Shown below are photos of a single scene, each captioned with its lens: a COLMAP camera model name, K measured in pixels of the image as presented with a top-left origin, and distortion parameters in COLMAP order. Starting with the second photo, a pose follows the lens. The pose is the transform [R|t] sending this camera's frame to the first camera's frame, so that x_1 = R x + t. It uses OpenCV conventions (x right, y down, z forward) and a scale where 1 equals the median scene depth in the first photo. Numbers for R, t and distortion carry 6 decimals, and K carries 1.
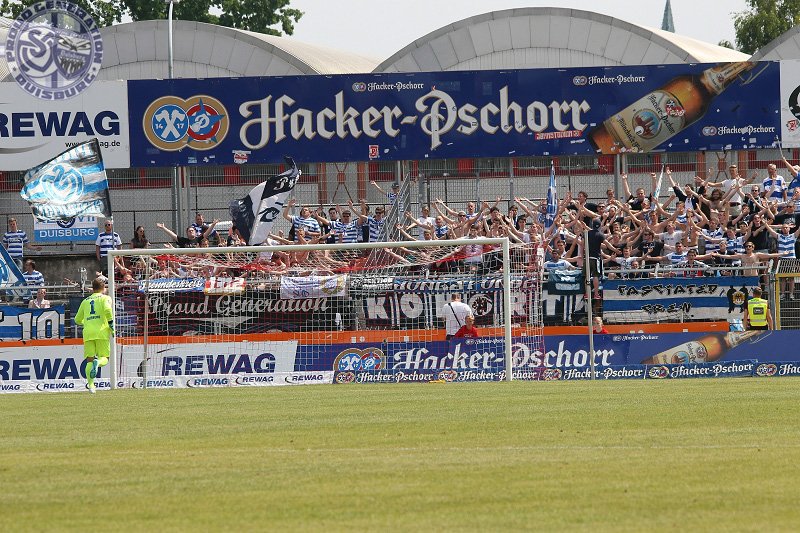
lens RADIAL K [[4806.2, 0, 487.0], [0, 4806.2, 267.3], [0, 0, 1]] dist [0.100821, -3.770030]
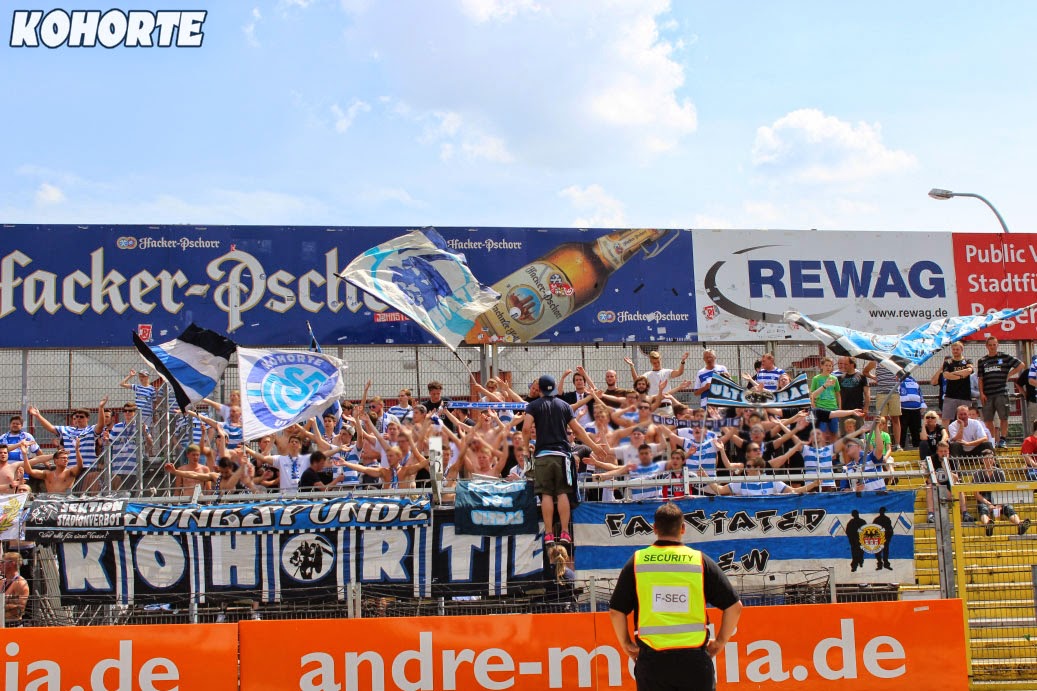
lens RADIAL K [[1347.5, 0, 518.5], [0, 1347.5, 345.5], [0, 0, 1]] dist [-0.054738, 0.064901]
pose [[0.984284, 0.017542, 0.175719, -0.004253], [0.006888, 0.990483, -0.137464, 0.005034], [-0.176458, 0.136514, 0.974796, 0.799523]]
